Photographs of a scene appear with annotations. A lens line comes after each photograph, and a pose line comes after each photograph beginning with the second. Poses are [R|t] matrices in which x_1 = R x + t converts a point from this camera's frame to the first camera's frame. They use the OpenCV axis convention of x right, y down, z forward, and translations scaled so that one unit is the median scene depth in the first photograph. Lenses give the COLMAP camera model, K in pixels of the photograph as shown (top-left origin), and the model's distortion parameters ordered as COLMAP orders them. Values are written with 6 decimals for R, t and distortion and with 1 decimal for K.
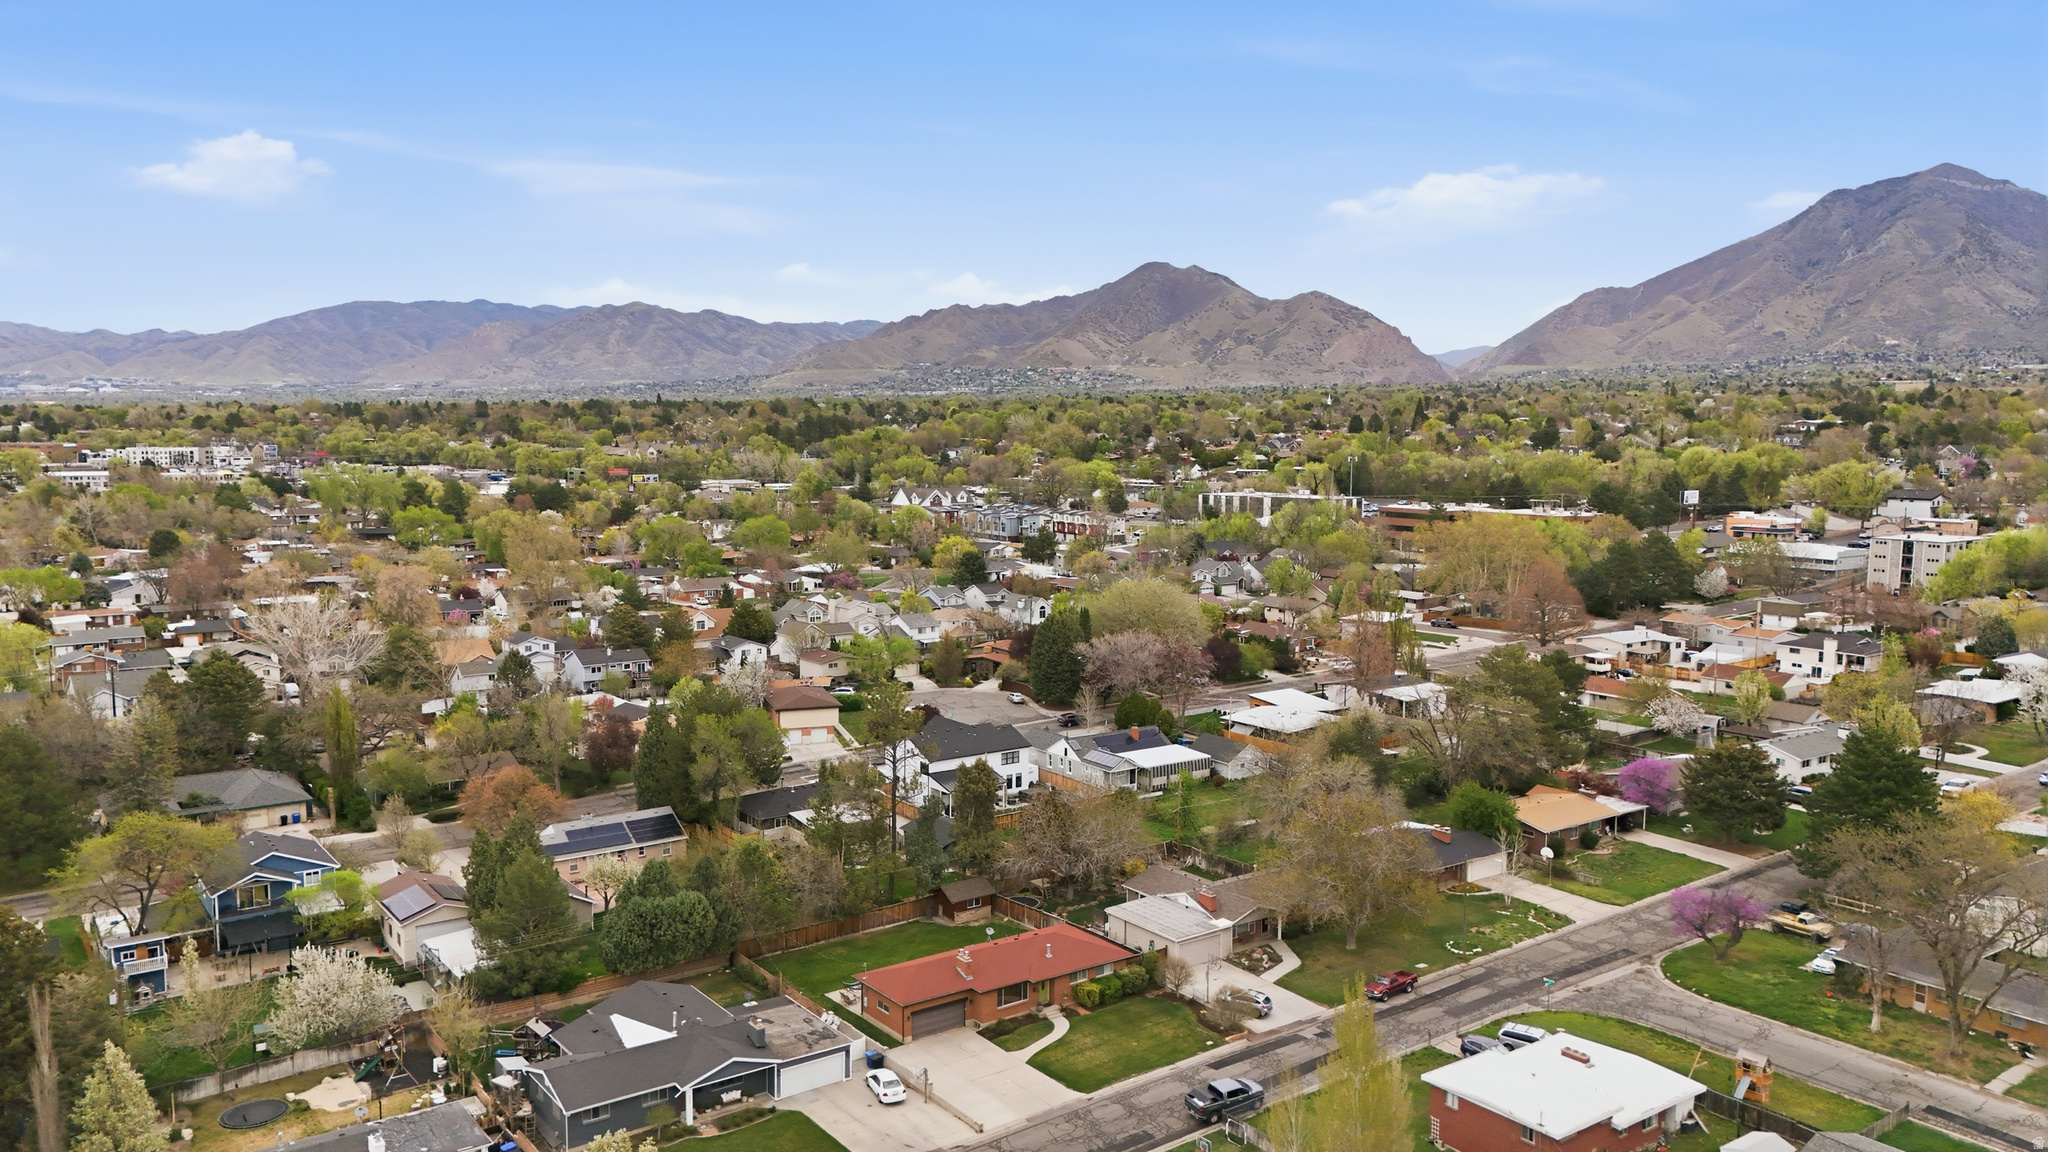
lens RADIAL K [[1503.9, 0, 1024.0], [0, 1503.9, 576.0], [0, 0, 1]] dist [0.079772, -0.079172]
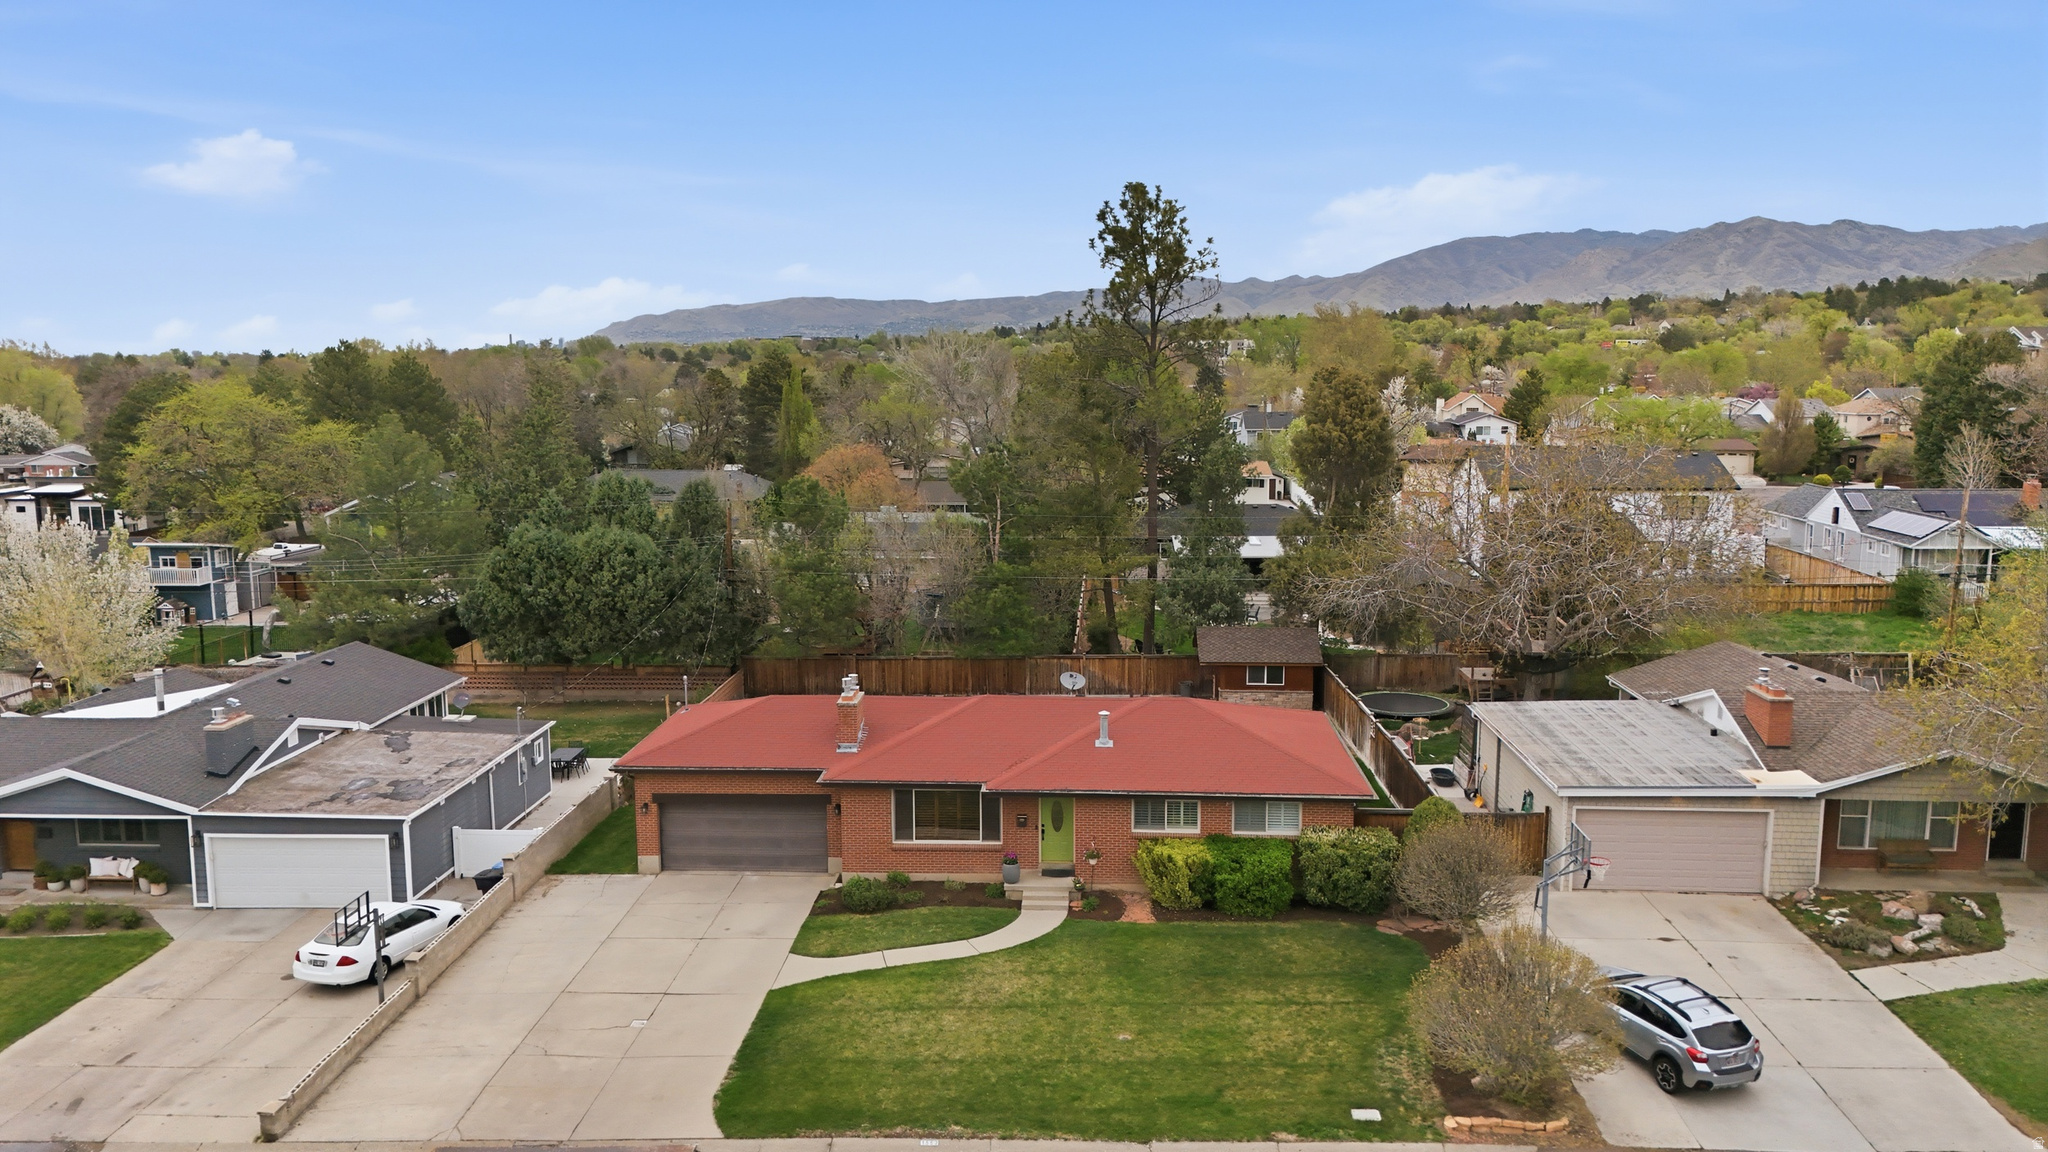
lens RADIAL K [[1503.9, 0, 1024.0], [0, 1503.9, 576.0], [0, 0, 1]] dist [0.079772, -0.079172]
pose [[0.771650, 0.083862, -0.630495, 0.224008], [-0.057475, 0.996408, 0.062189, 0.197048], [0.633446, -0.011750, 0.773698, 0.737570]]
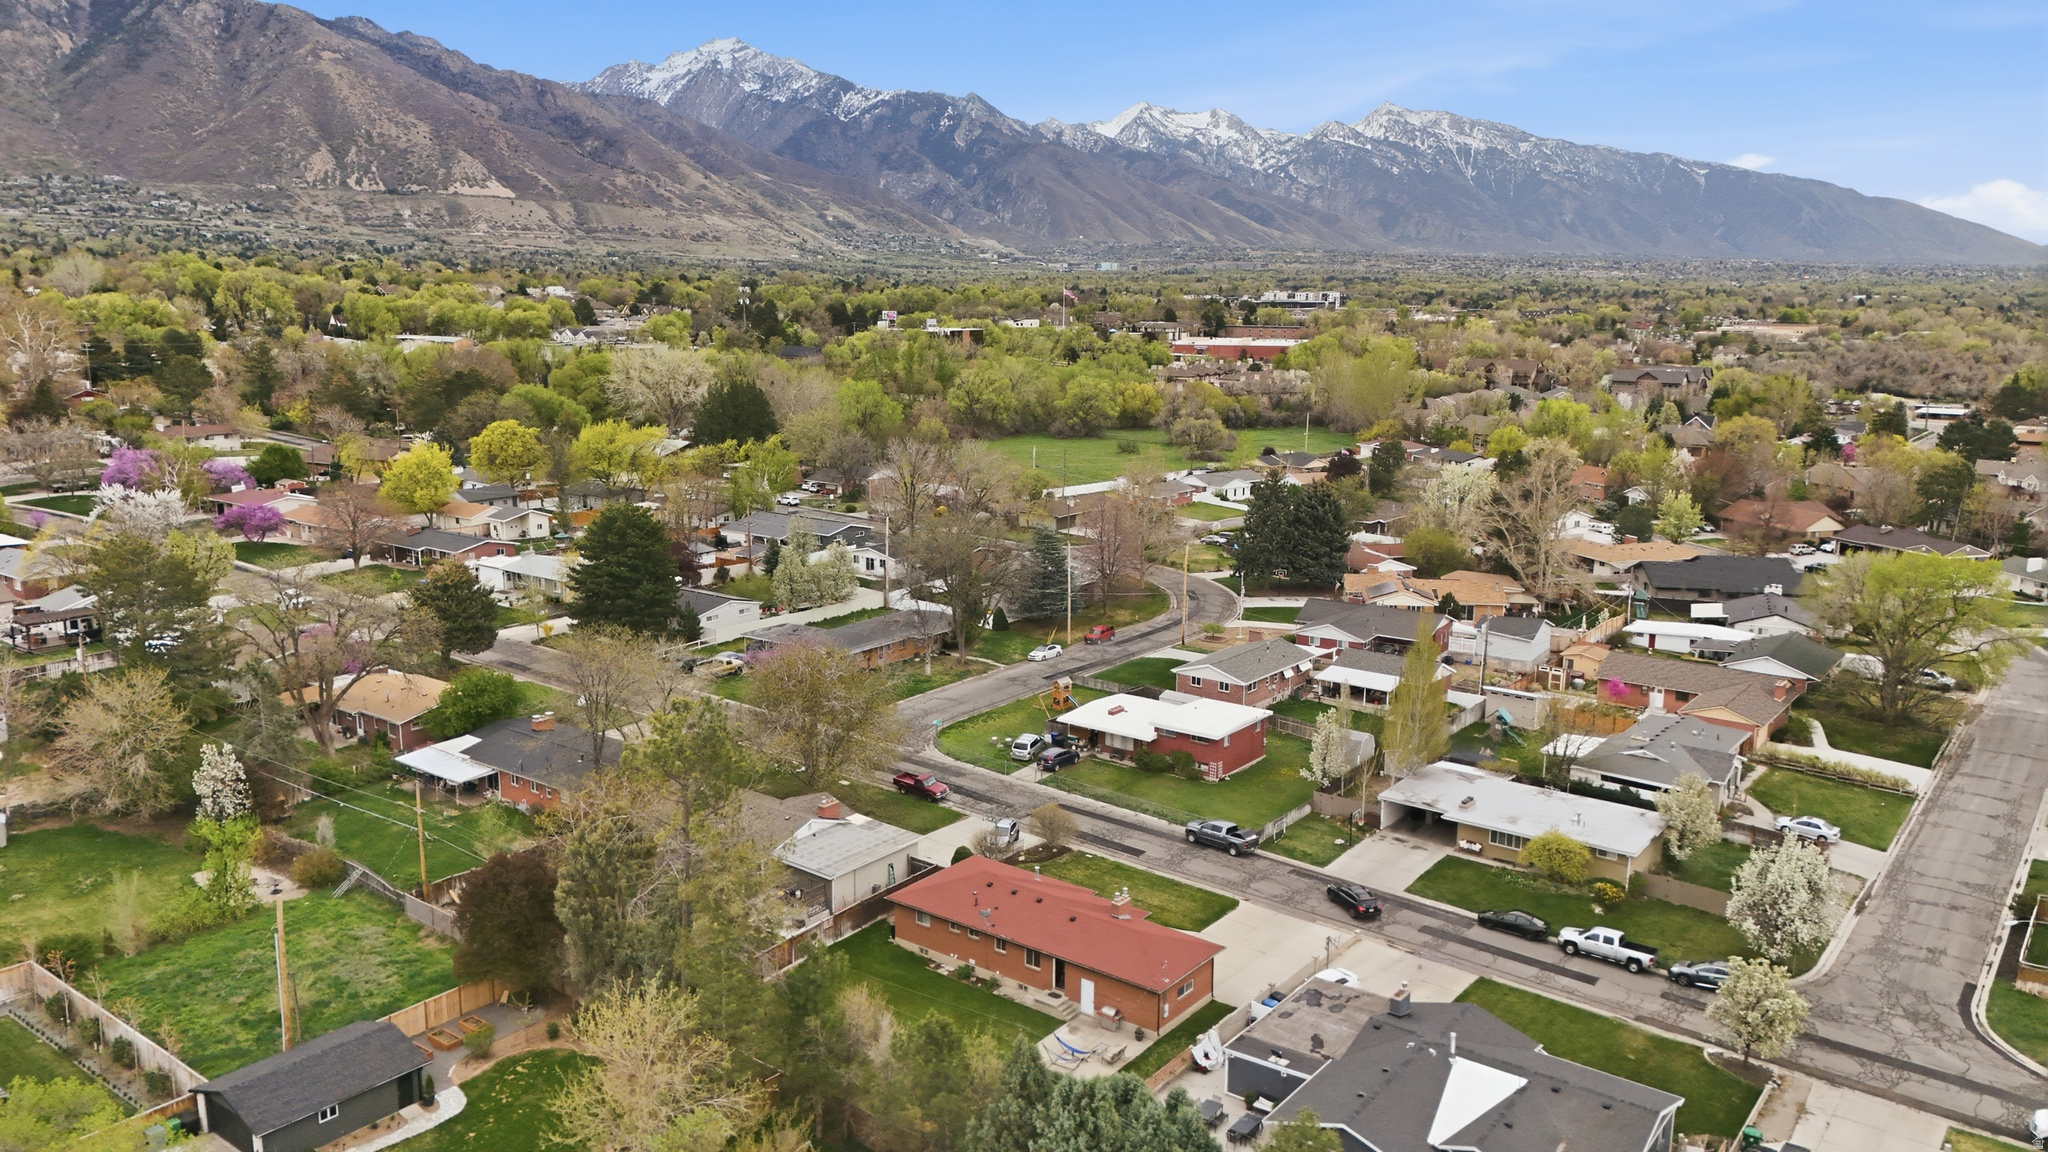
lens RADIAL K [[1503.9, 0, 1024.0], [0, 1503.9, 576.0], [0, 0, 1]] dist [0.079772, -0.079172]
pose [[-0.276656, -0.195362, 0.940901, -0.734458], [0.094076, 0.968908, 0.228839, -0.097925], [-0.956353, 0.151826, -0.249675, 1.214527]]
